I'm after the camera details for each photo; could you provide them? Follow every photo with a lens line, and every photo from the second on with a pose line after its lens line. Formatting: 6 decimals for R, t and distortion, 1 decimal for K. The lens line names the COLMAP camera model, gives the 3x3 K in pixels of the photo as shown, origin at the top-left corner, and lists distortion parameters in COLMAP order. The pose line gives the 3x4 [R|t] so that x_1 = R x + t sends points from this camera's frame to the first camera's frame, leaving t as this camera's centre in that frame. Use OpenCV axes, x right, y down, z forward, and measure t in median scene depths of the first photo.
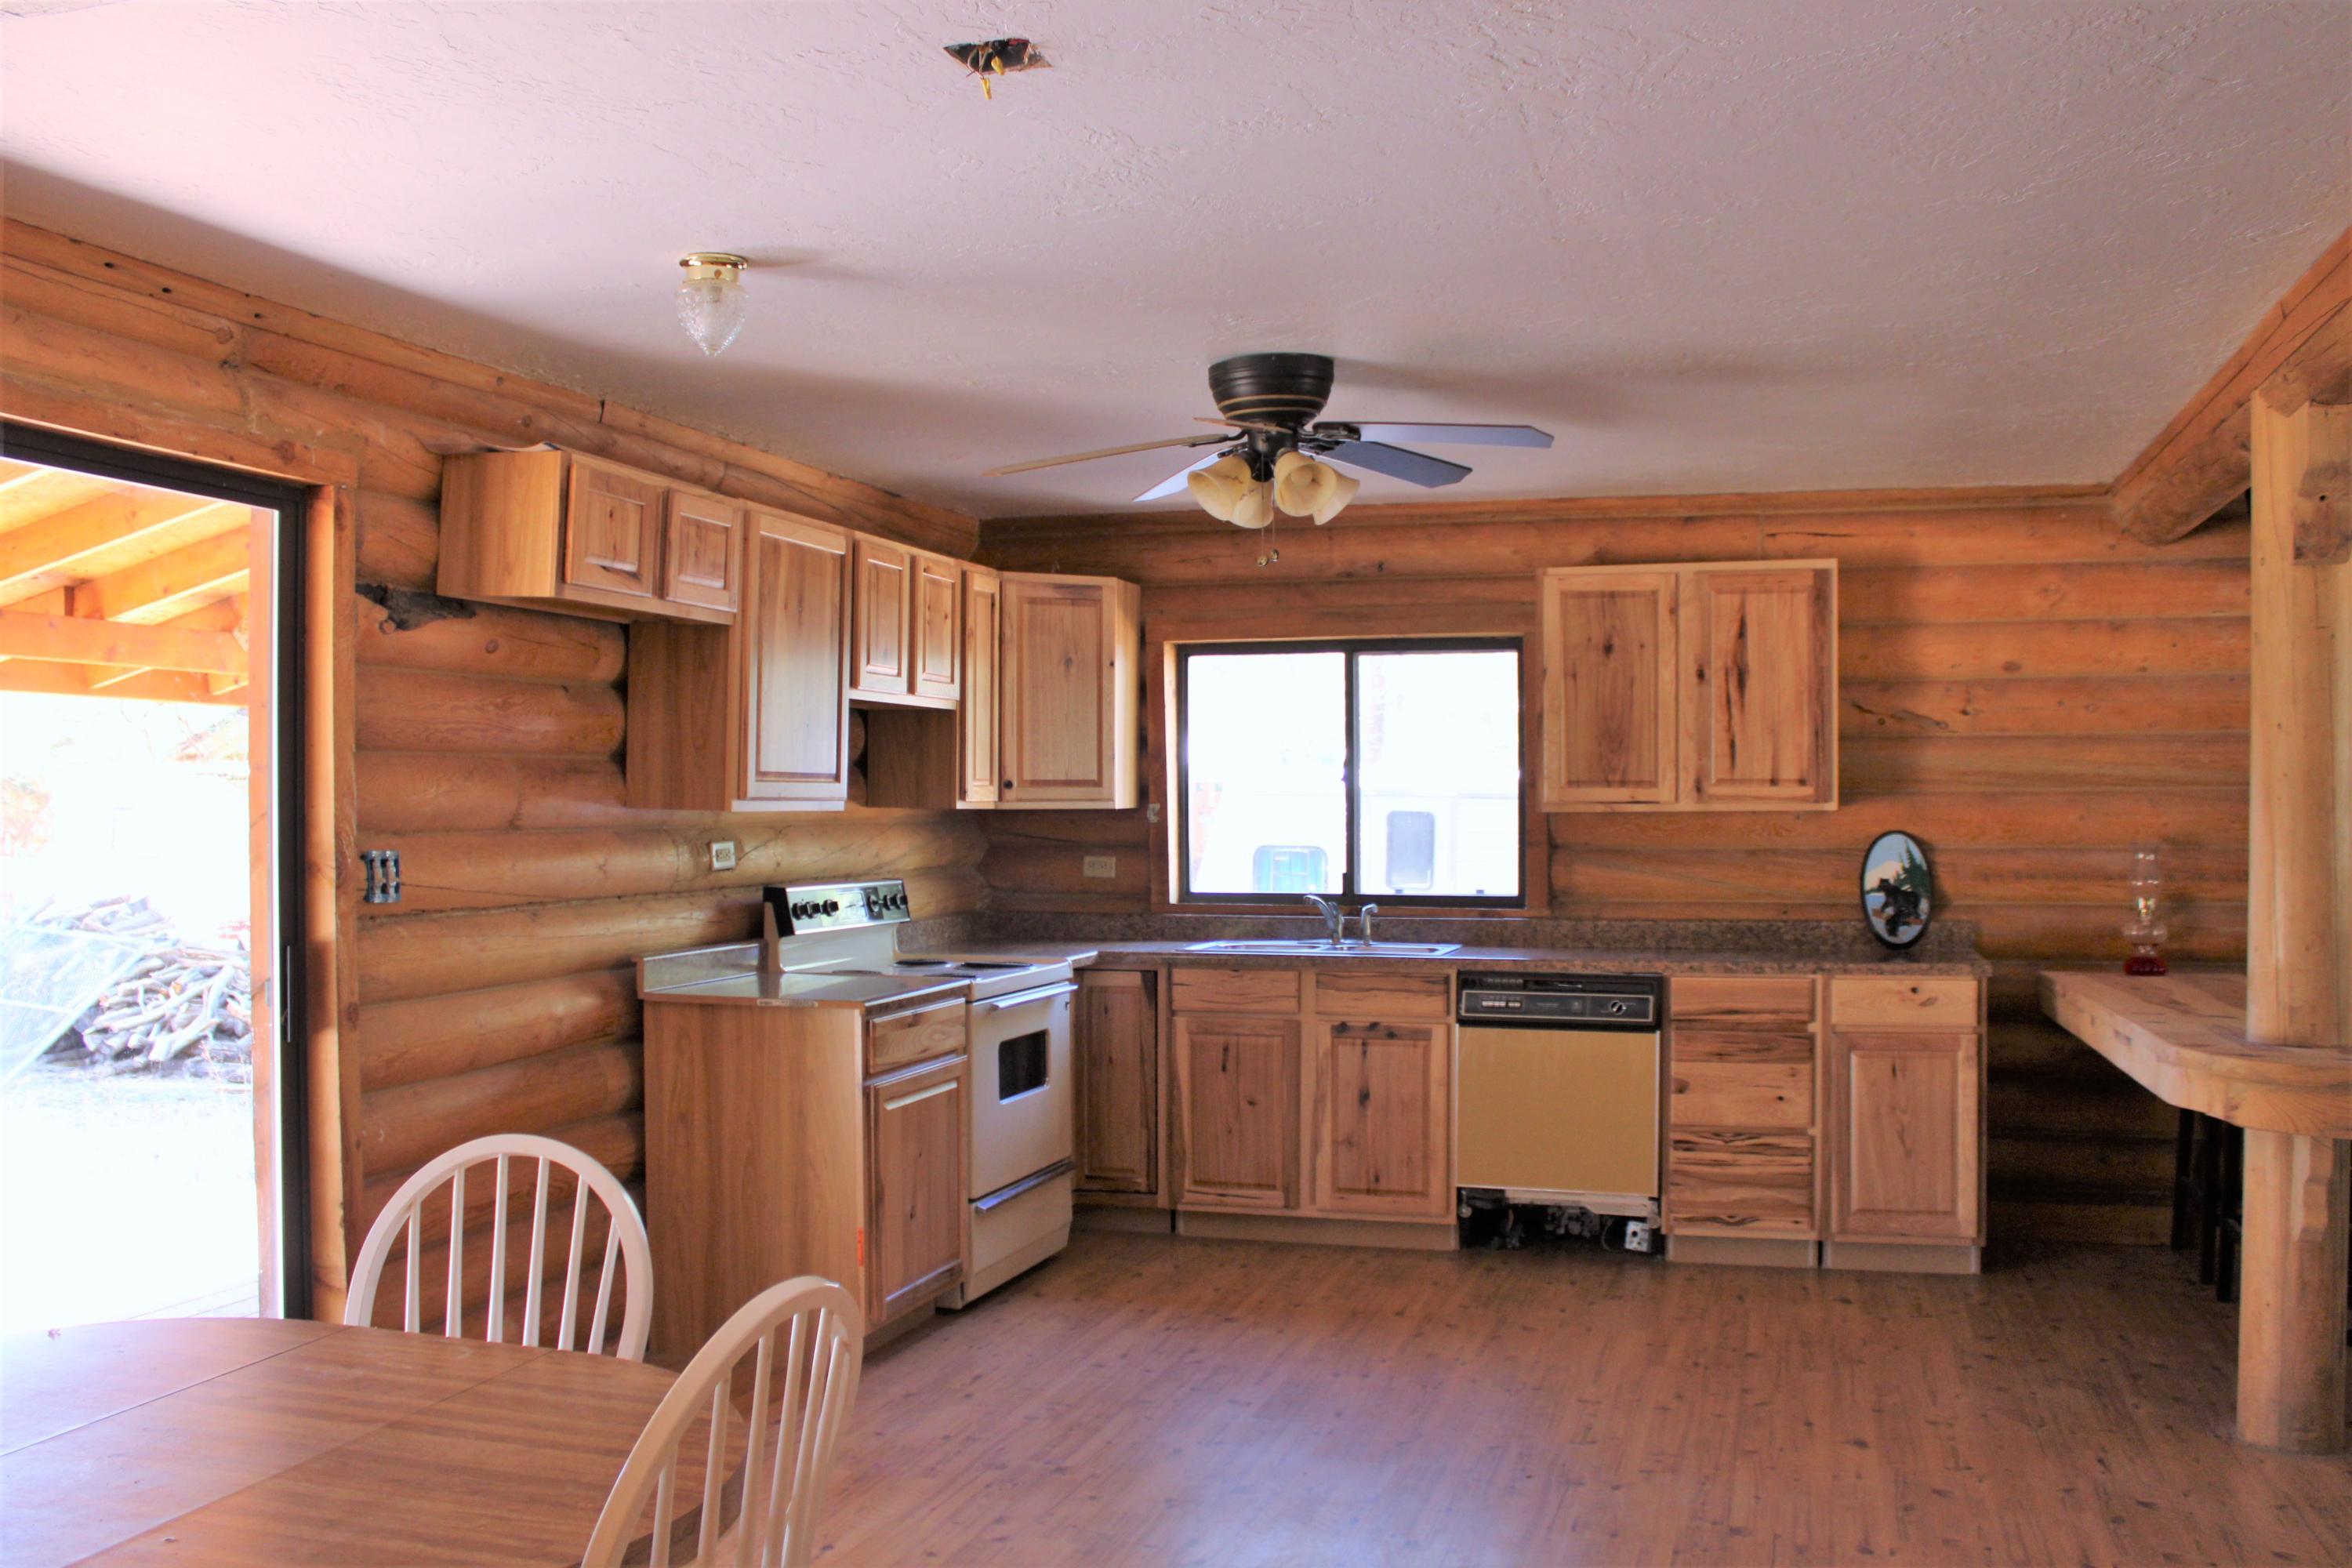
lens RADIAL K [[2049.0, 0, 1174.0], [0, 2049.0, 808.8], [0, 0, 1]] dist [-0.143130, 0.120307]
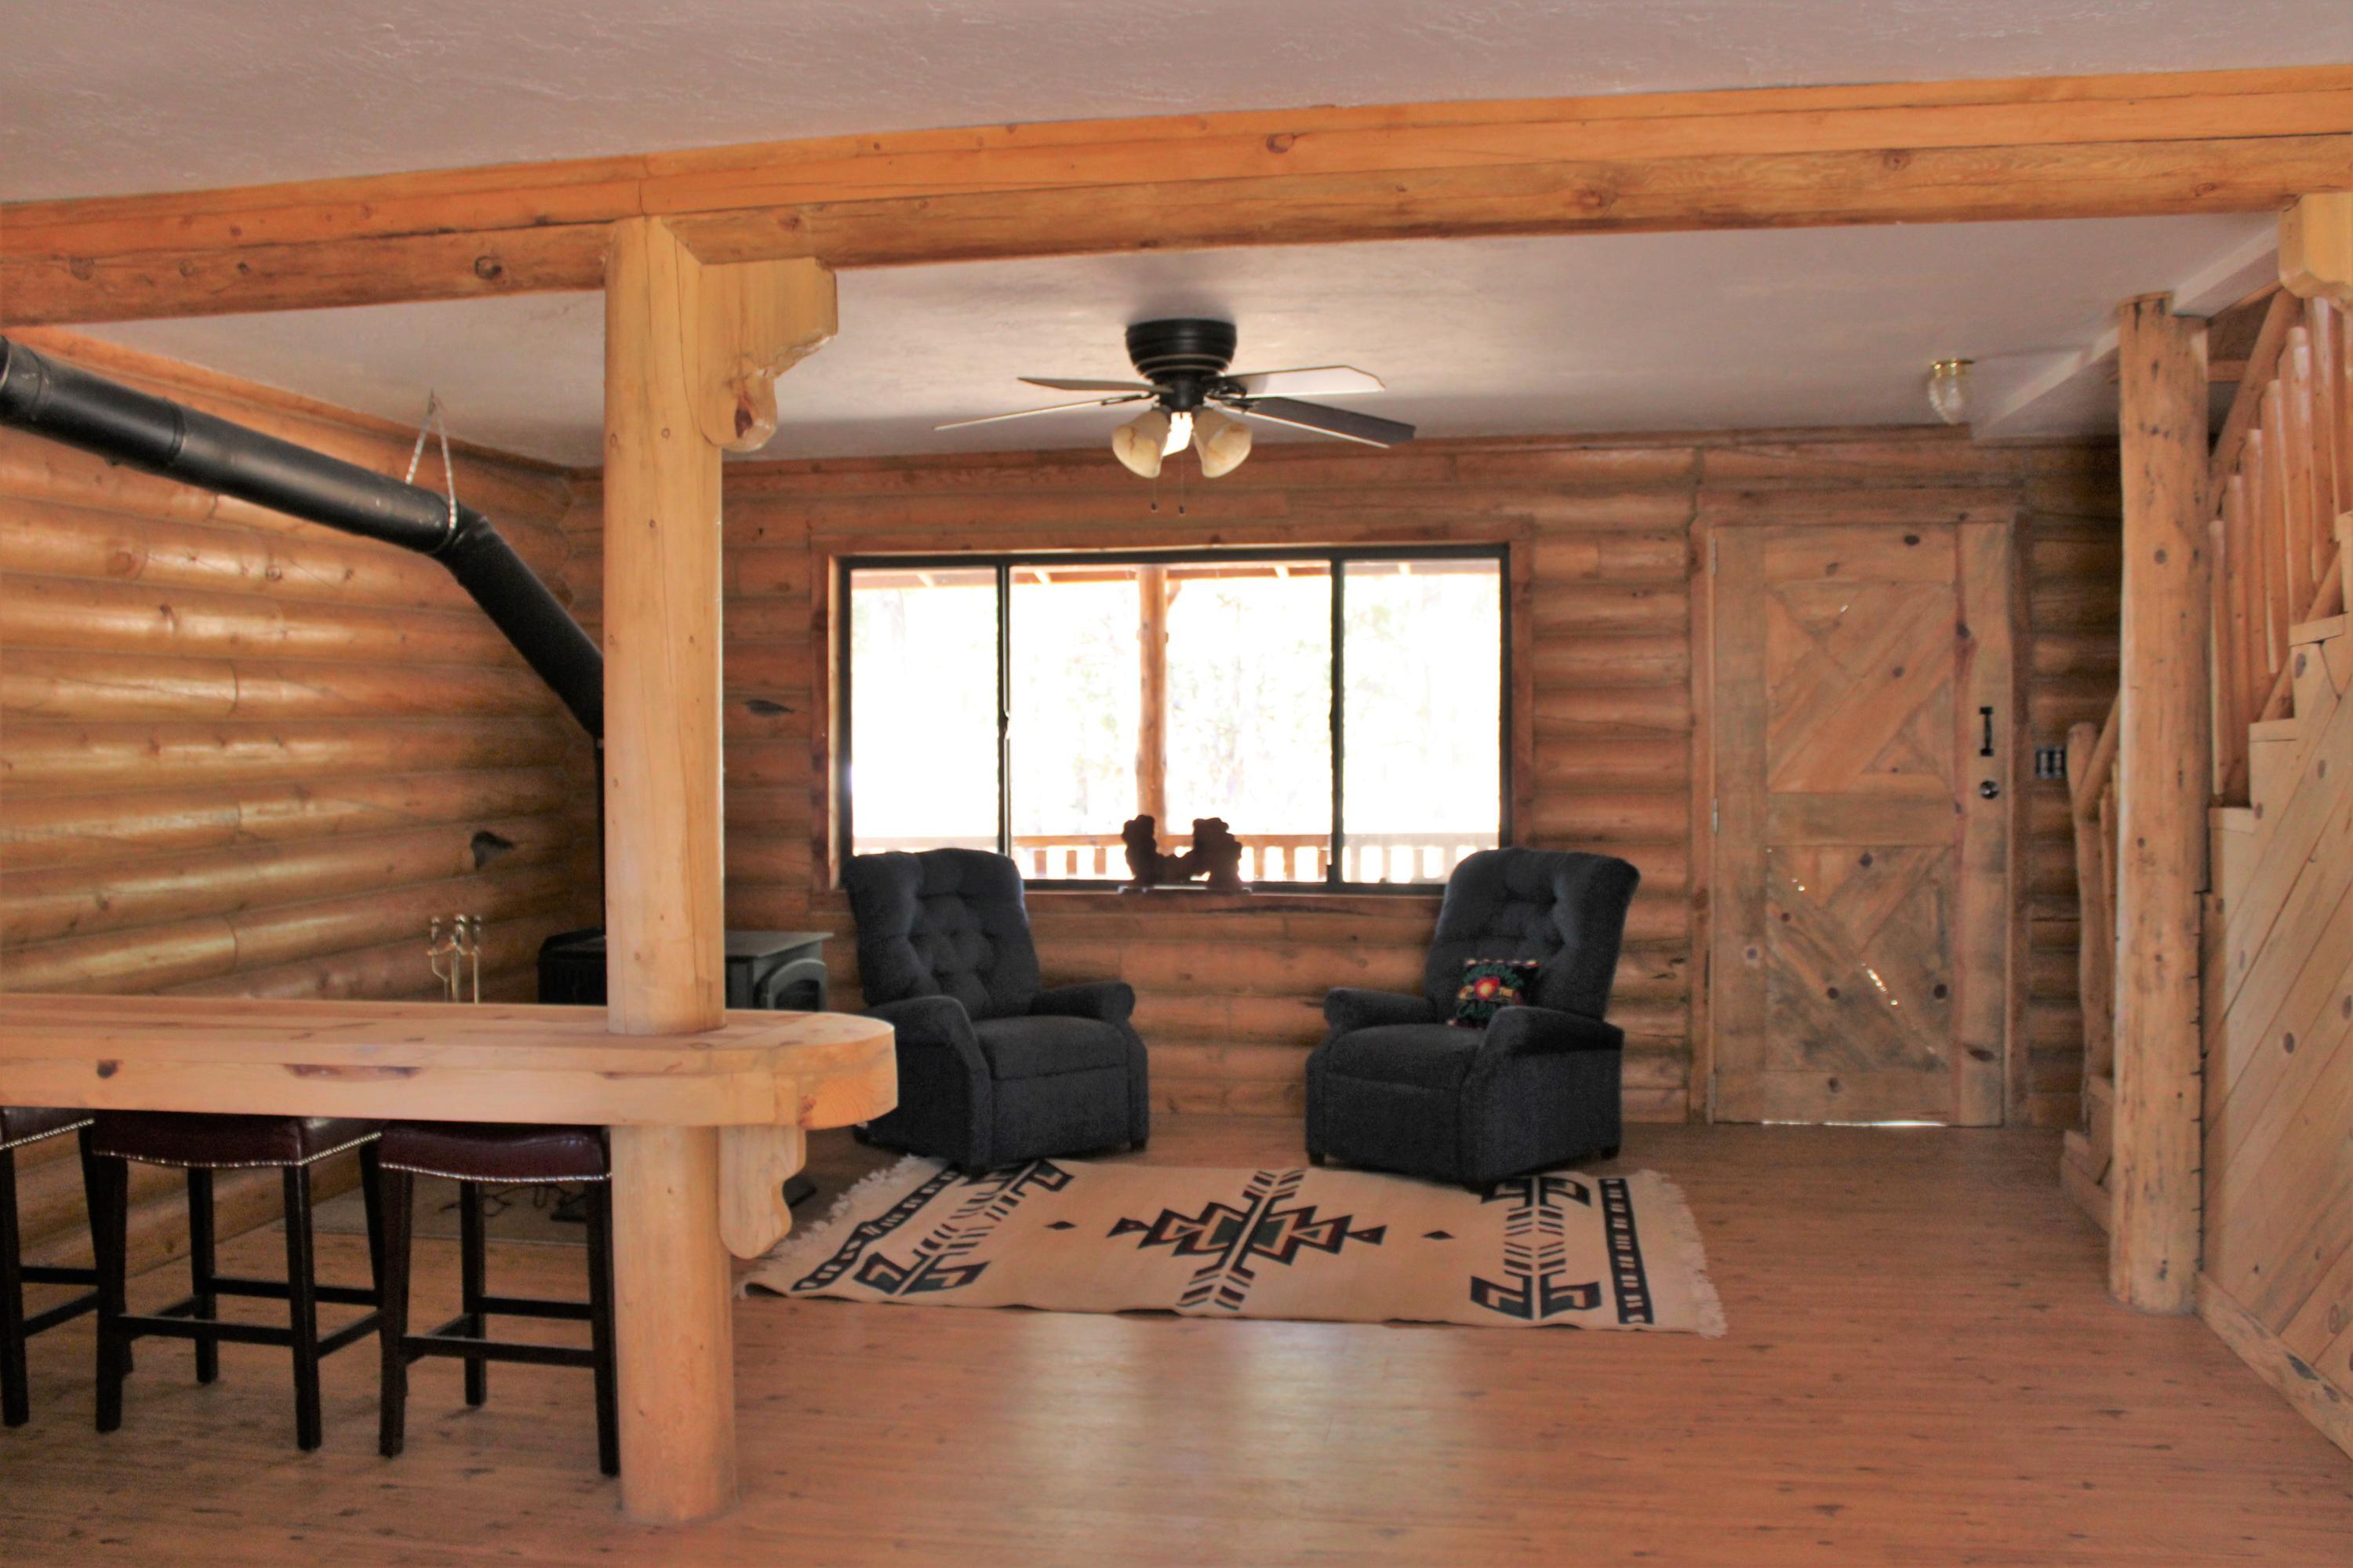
lens RADIAL K [[2118.3, 0, 1176.5], [0, 2118.3, 784.0], [0, 0, 1]] dist [-0.149124, 0.122228]
pose [[-0.128273, -0.023067, 0.991471, -0.220001], [0.011669, 0.999625, 0.024766, -0.000602], [-0.991670, 0.014746, -0.127955, 0.622723]]
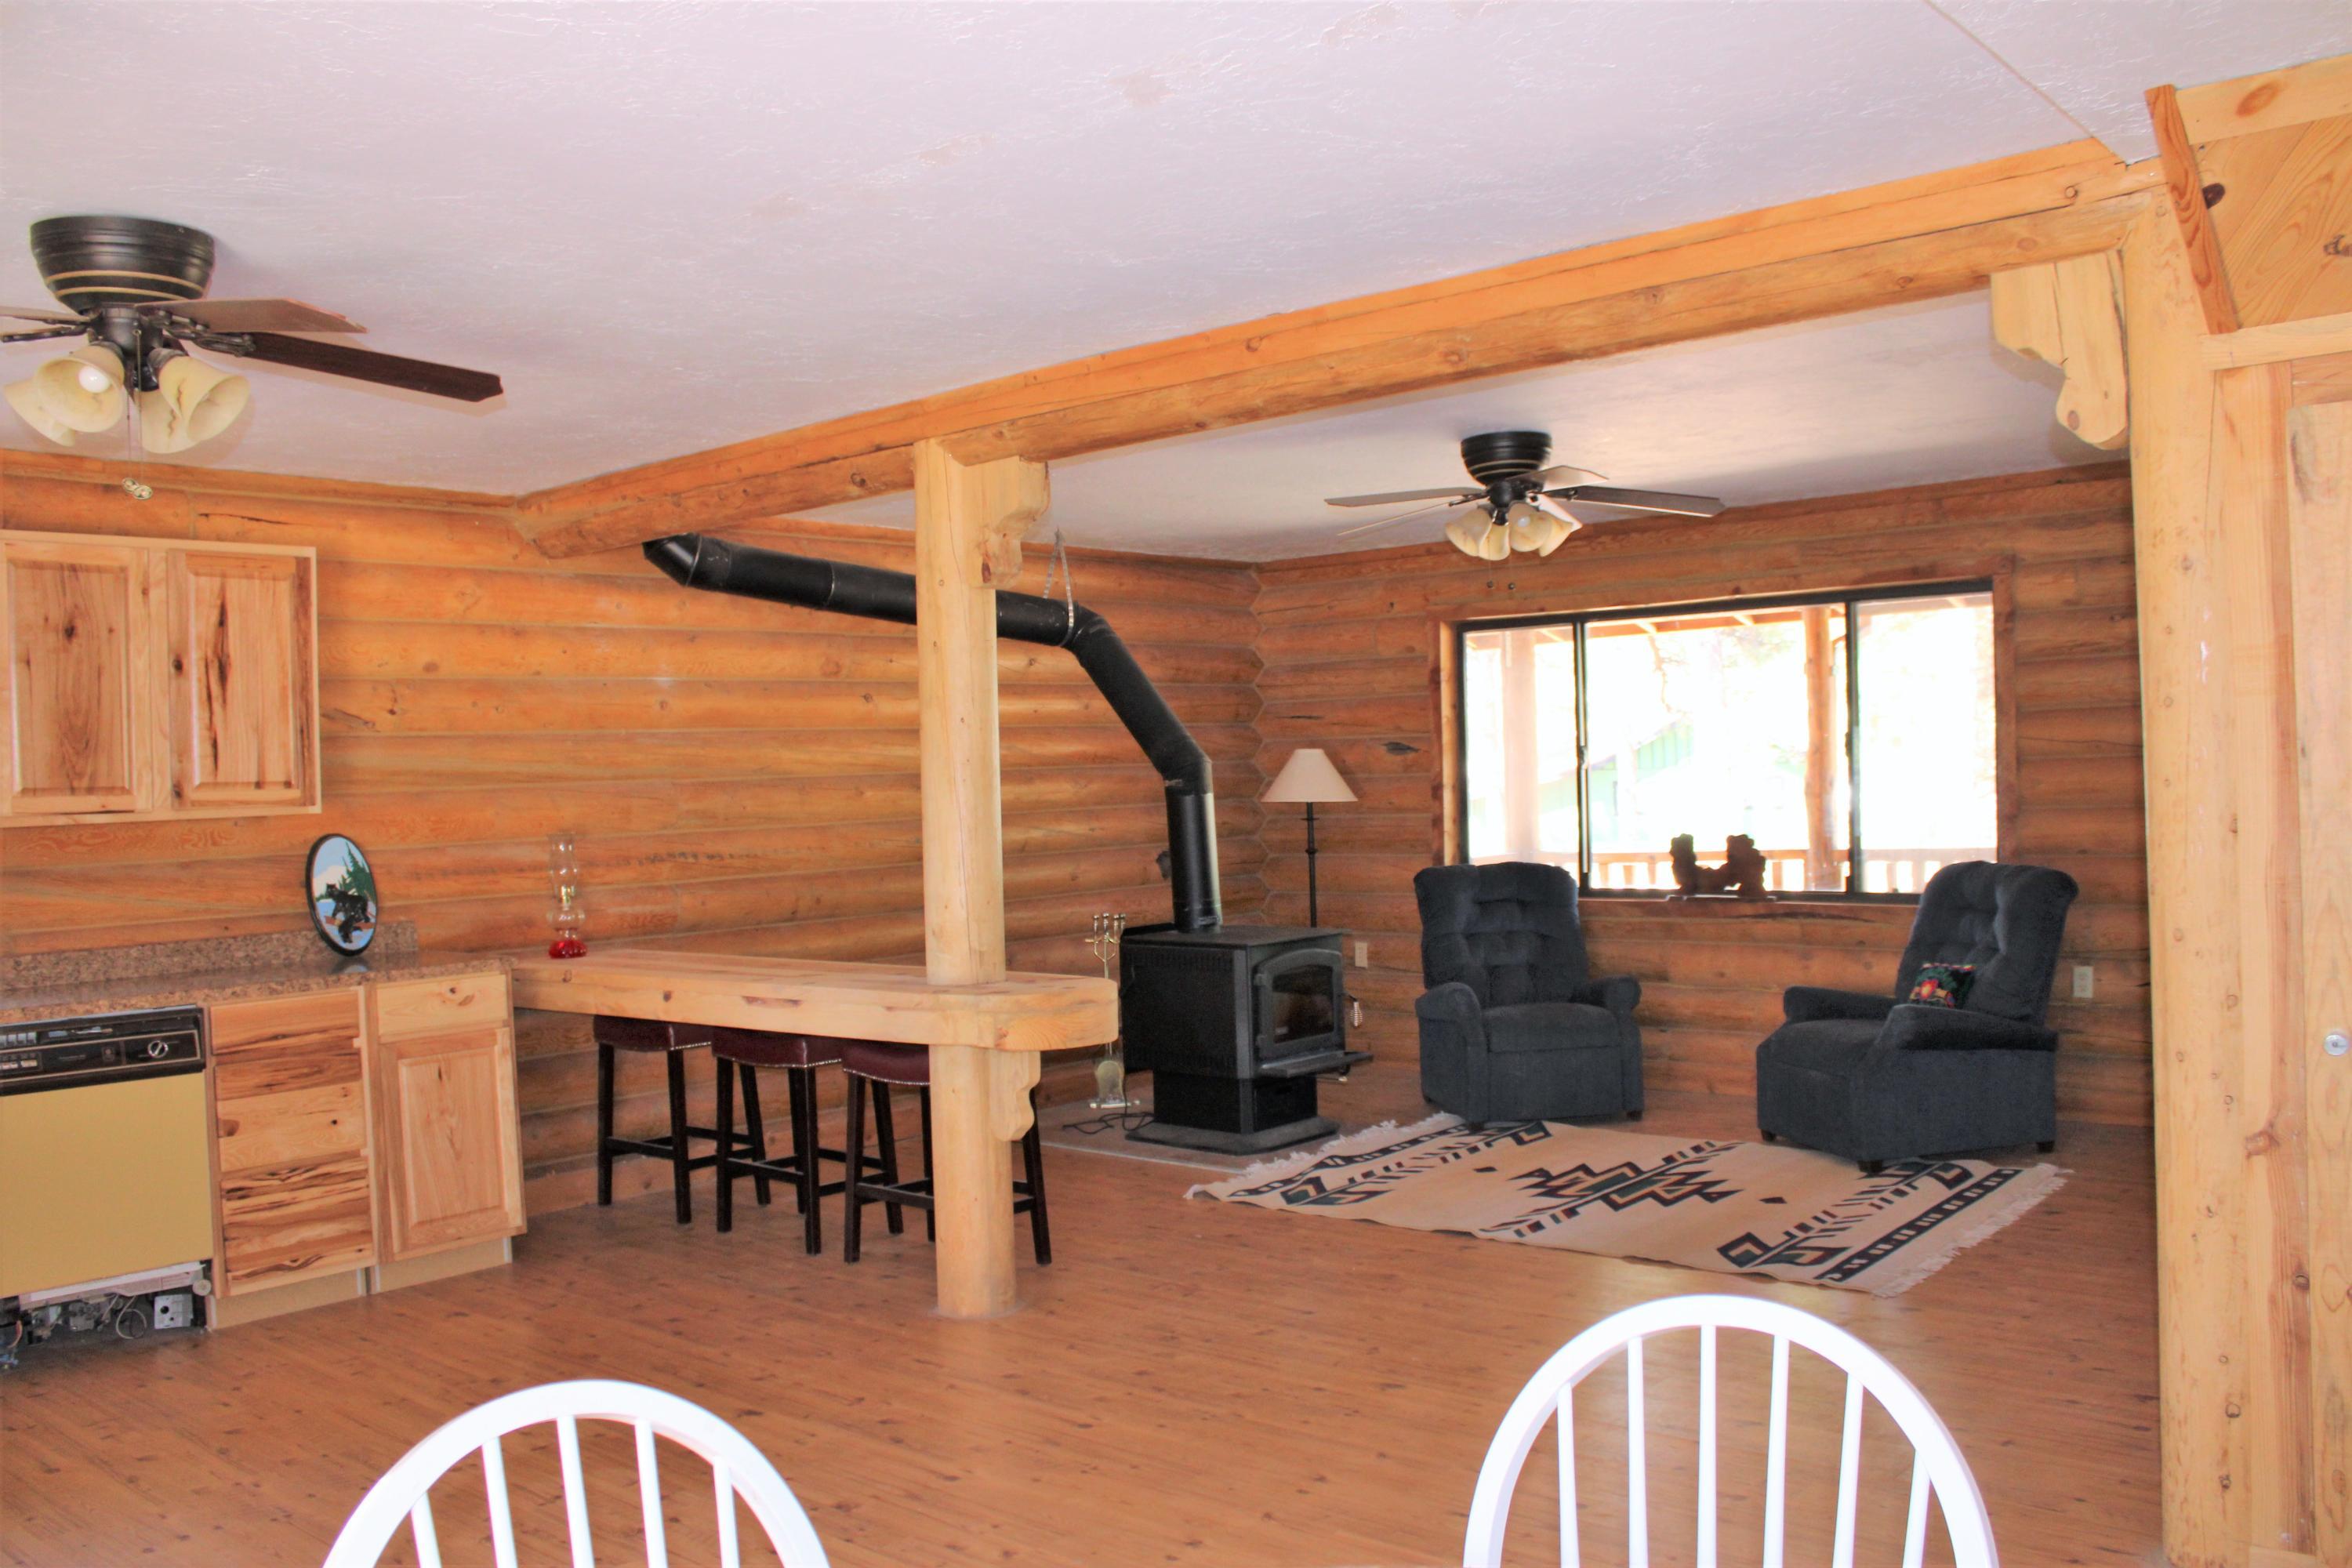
lens RADIAL K [[1969.3, 0, 1162.3], [0, 1969.3, 788.0], [0, 0, 1]] dist [-0.151112, 0.130844]
pose [[0.410516, -0.018055, 0.911675, -0.330201], [0.036828, 0.999316, 0.003208, 0.000547], [-0.911109, 0.032258, 0.410900, 0.271419]]
